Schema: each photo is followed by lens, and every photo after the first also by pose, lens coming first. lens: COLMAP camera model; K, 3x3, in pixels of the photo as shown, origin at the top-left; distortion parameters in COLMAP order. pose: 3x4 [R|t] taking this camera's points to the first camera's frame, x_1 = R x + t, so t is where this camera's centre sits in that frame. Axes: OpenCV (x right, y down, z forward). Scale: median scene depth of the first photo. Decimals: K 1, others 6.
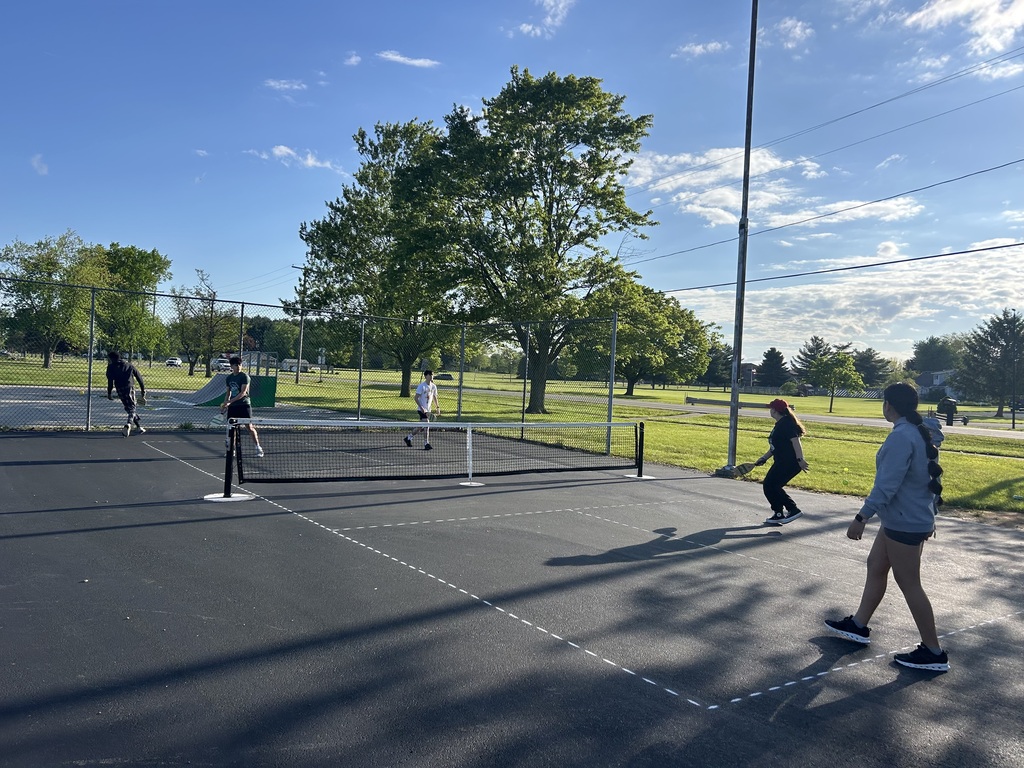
lens RADIAL K [[719.3, 0, 543.7], [0, 719.3, 387.9], [0, 0, 1]] dist [-0.000095, -0.002457]
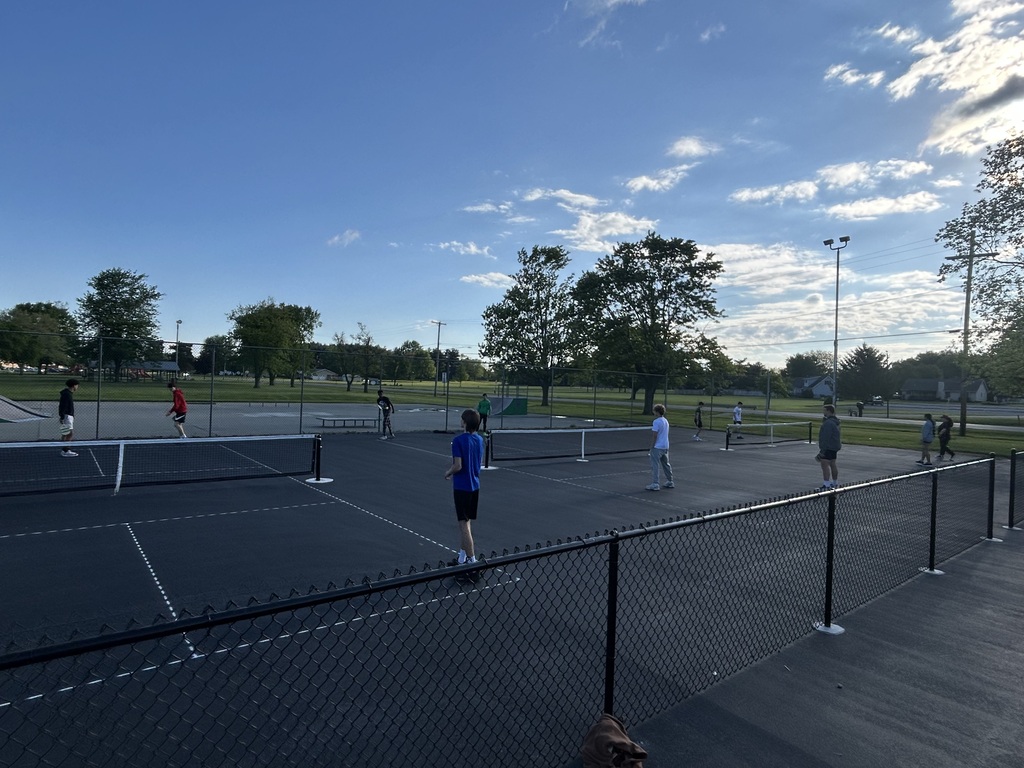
lens RADIAL K [[574.2, 0, 512.0], [0, 574.2, 384.0], [0, 0, 1]] dist [-0.000443, 0.000127]
pose [[0.996044, -0.017456, 0.087126, -0.392398], [0.017781, 0.999838, -0.002956, -0.039901], [-0.087060, 0.004493, 0.996193, -0.329429]]
